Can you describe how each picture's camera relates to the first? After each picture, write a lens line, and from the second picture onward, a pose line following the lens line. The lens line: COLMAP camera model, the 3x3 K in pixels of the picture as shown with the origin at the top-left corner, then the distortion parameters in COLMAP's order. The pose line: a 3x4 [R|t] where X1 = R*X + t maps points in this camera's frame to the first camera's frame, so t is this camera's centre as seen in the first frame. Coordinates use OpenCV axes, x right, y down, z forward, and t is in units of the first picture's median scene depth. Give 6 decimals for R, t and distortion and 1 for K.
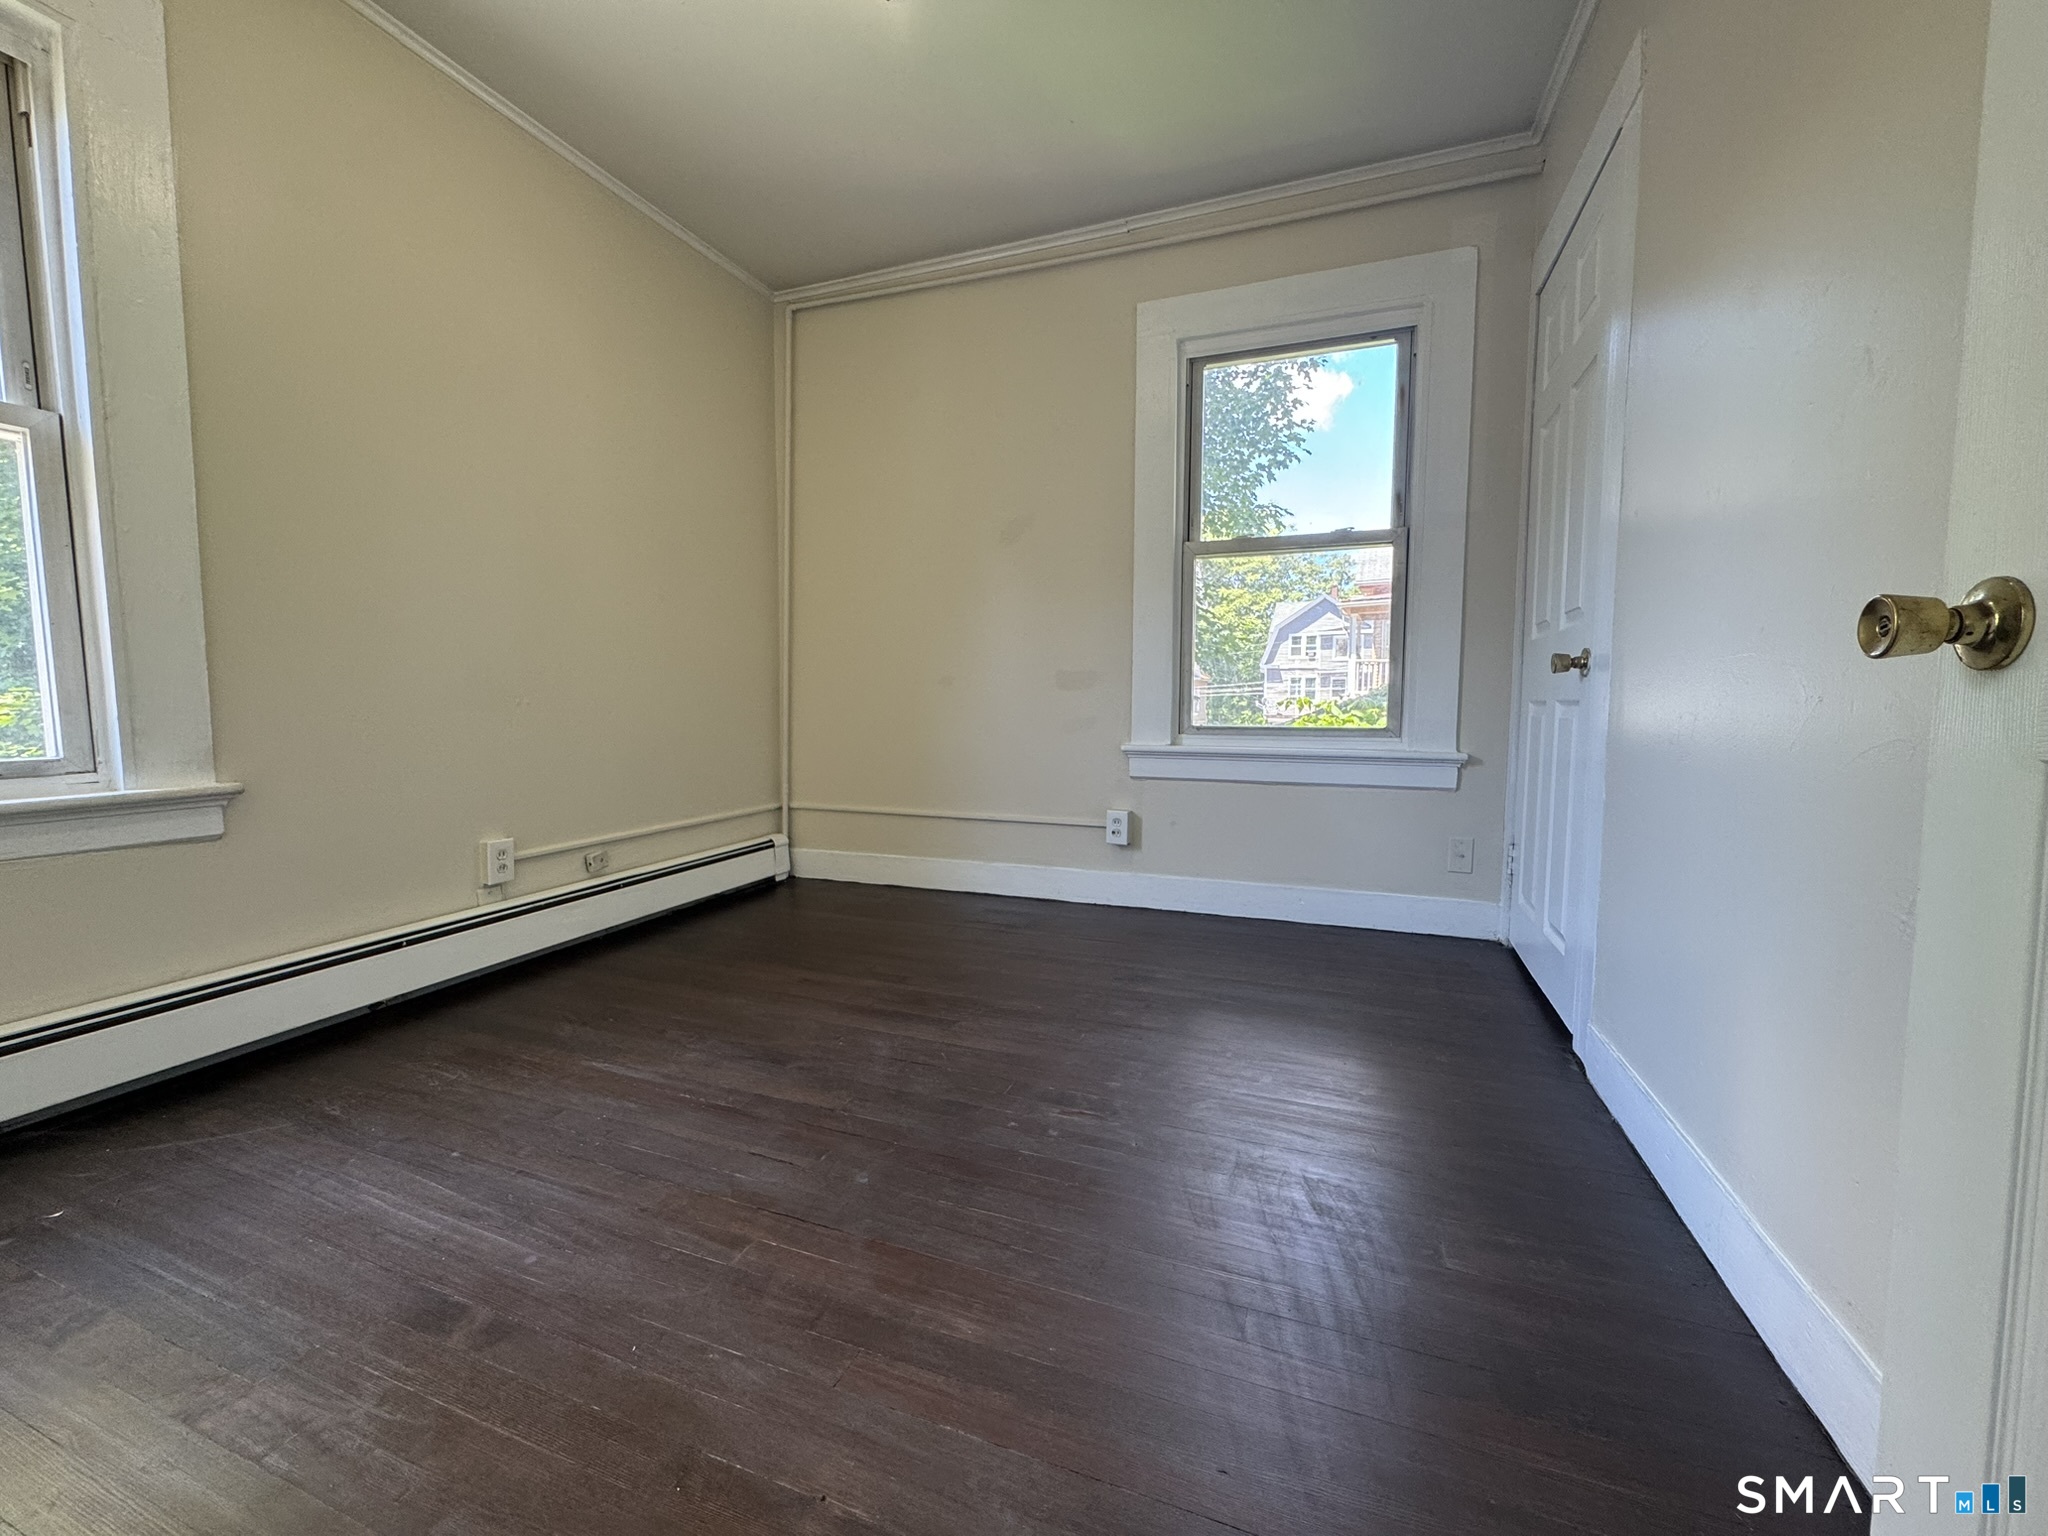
lens RADIAL K [[817.2, 0, 1022.5], [0, 817.2, 767.8], [0, 0, 1]] dist [-0.002966, -0.000215]
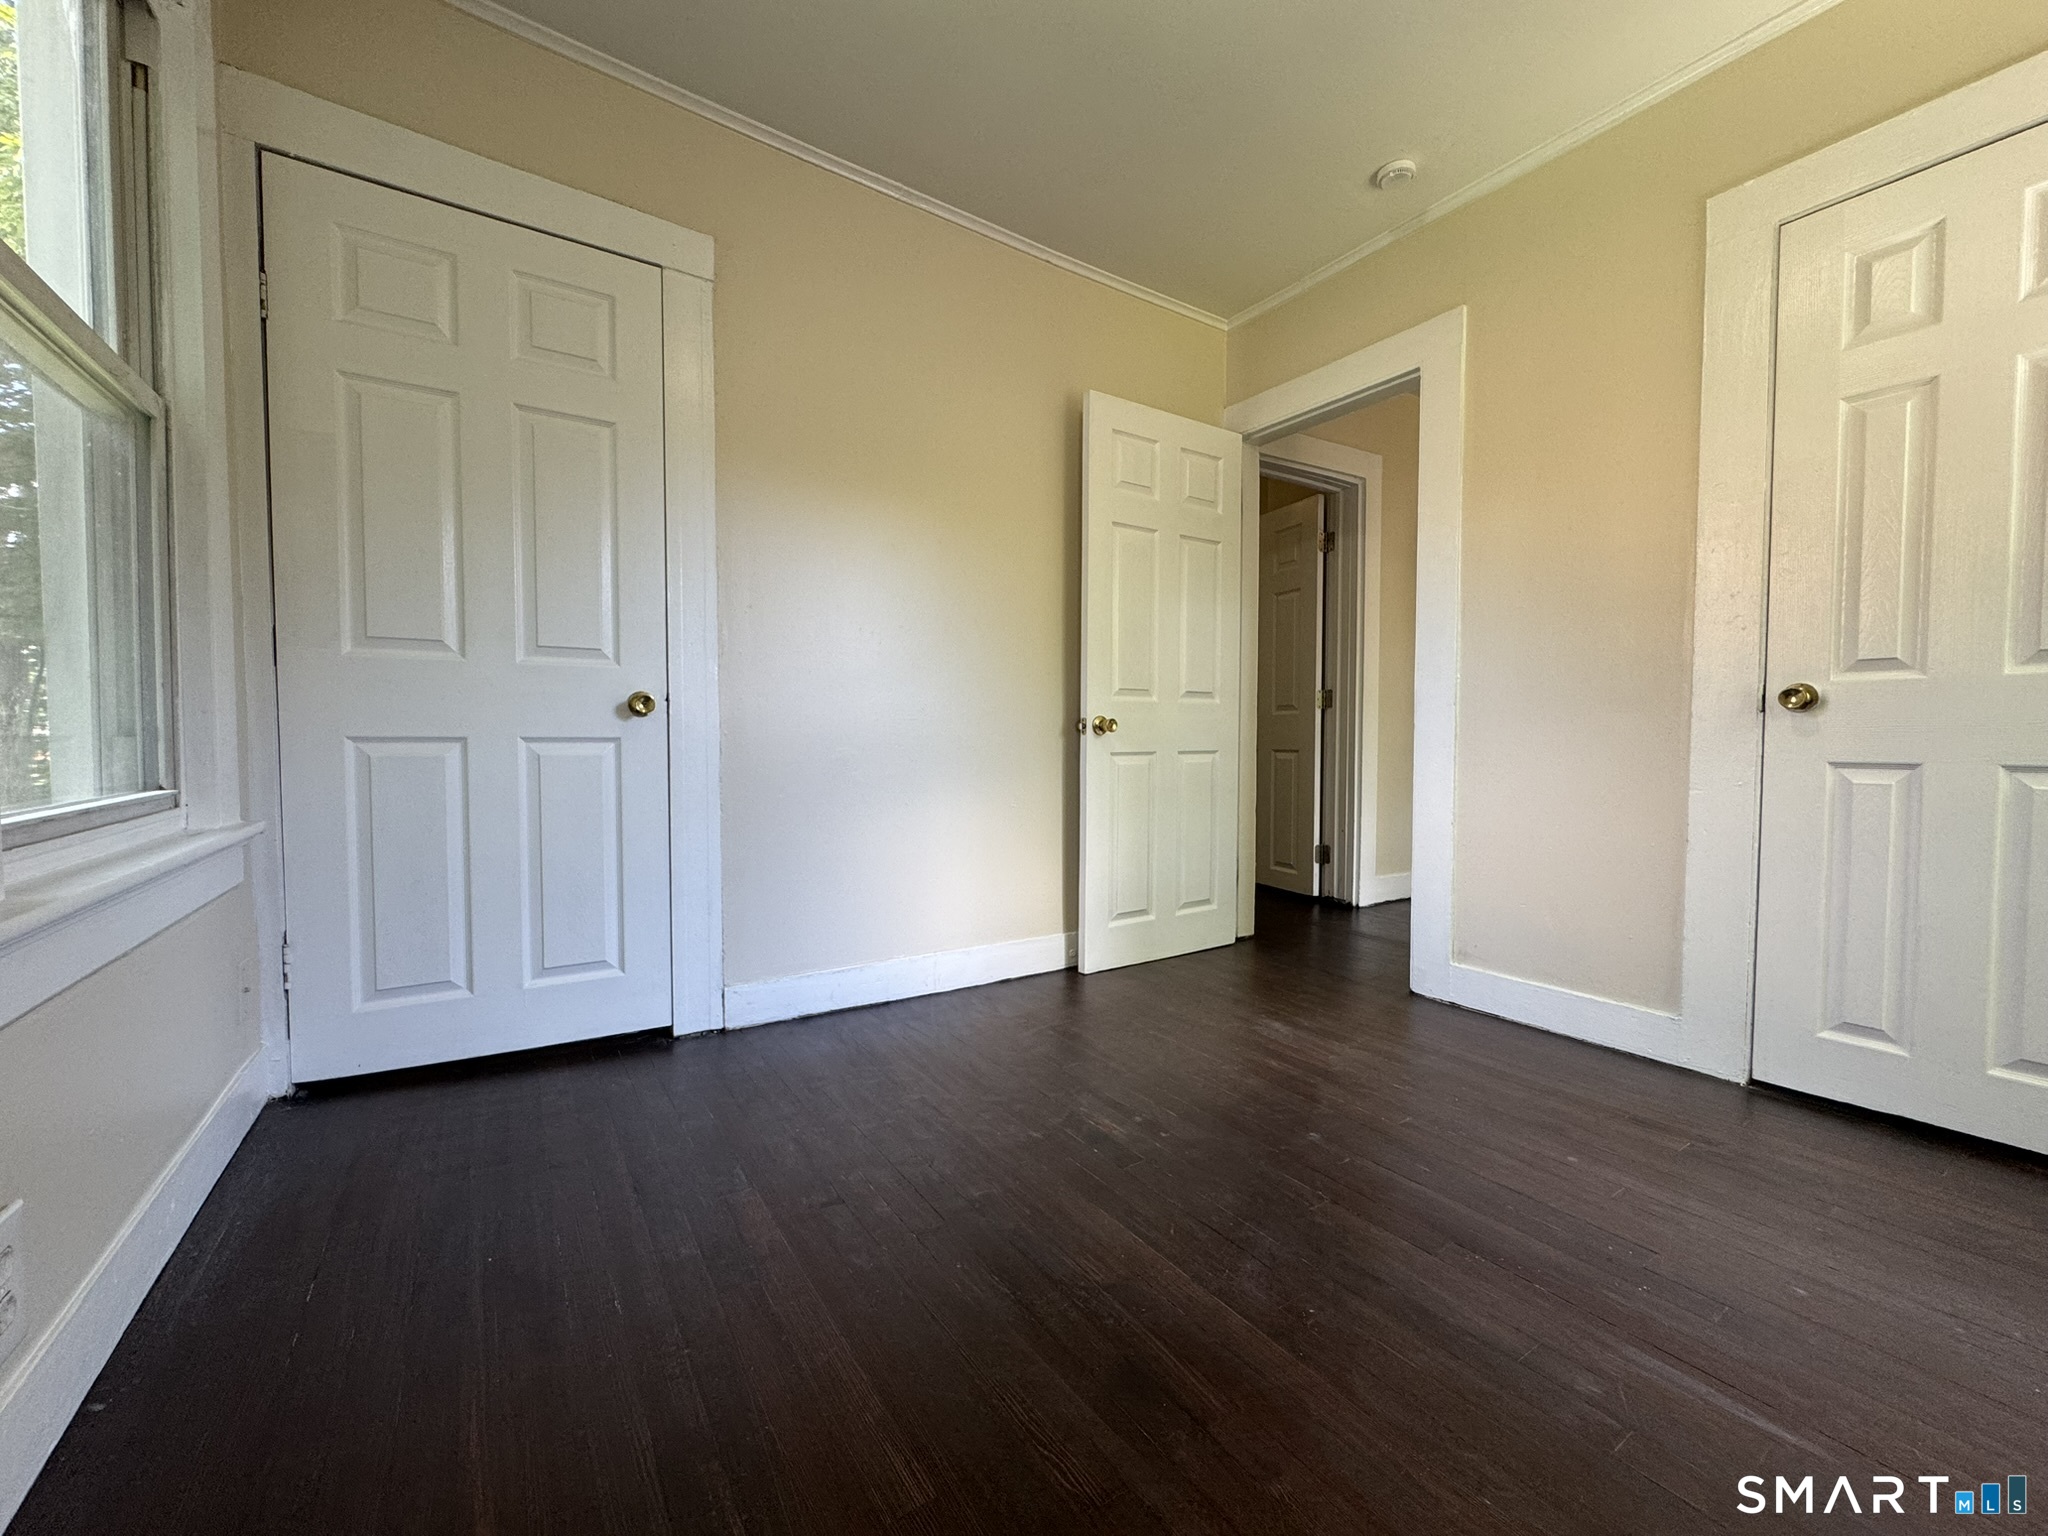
lens RADIAL K [[817.2, 0, 1022.5], [0, 817.2, 767.8], [0, 0, 1]] dist [-0.002966, -0.000215]
pose [[-0.807880, -0.031746, 0.588491, -0.279860], [0.037991, 0.993666, 0.105757, -0.098567], [-0.588121, 0.107796, -0.801557, 1.118579]]
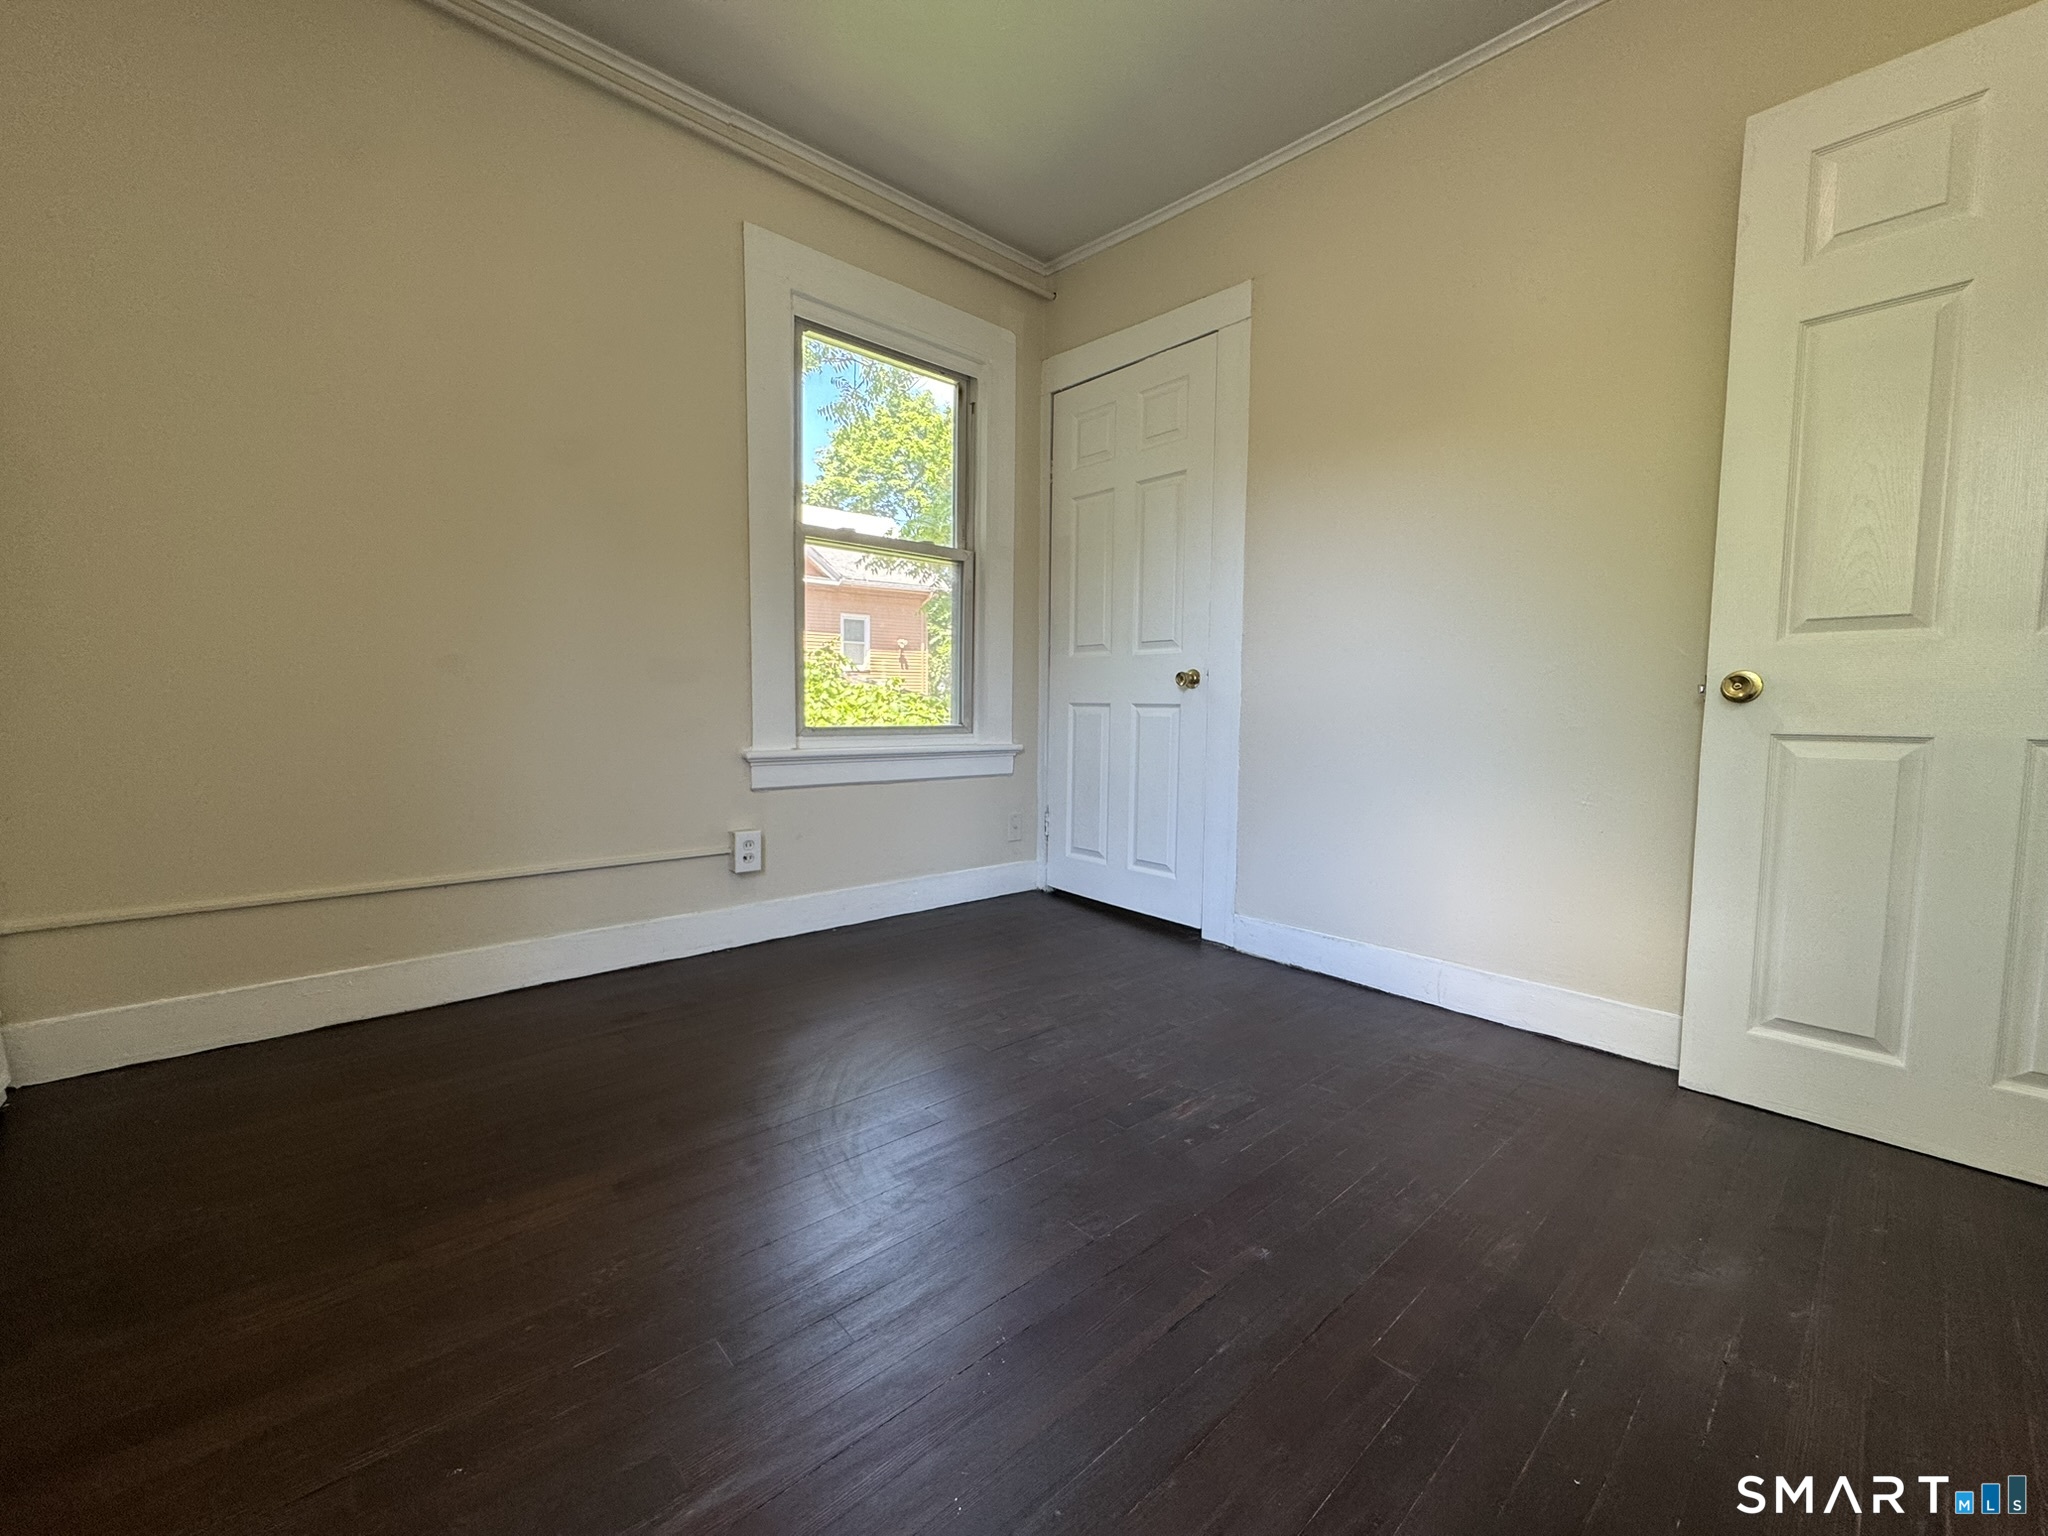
lens RADIAL K [[817.2, 0, 1022.5], [0, 817.2, 767.8], [0, 0, 1]] dist [-0.002966, -0.000215]
pose [[0.459293, -0.065662, 0.885855, -0.542880], [0.058135, 0.997348, 0.043785, -0.035430], [-0.886381, 0.031389, 0.461892, 0.413580]]
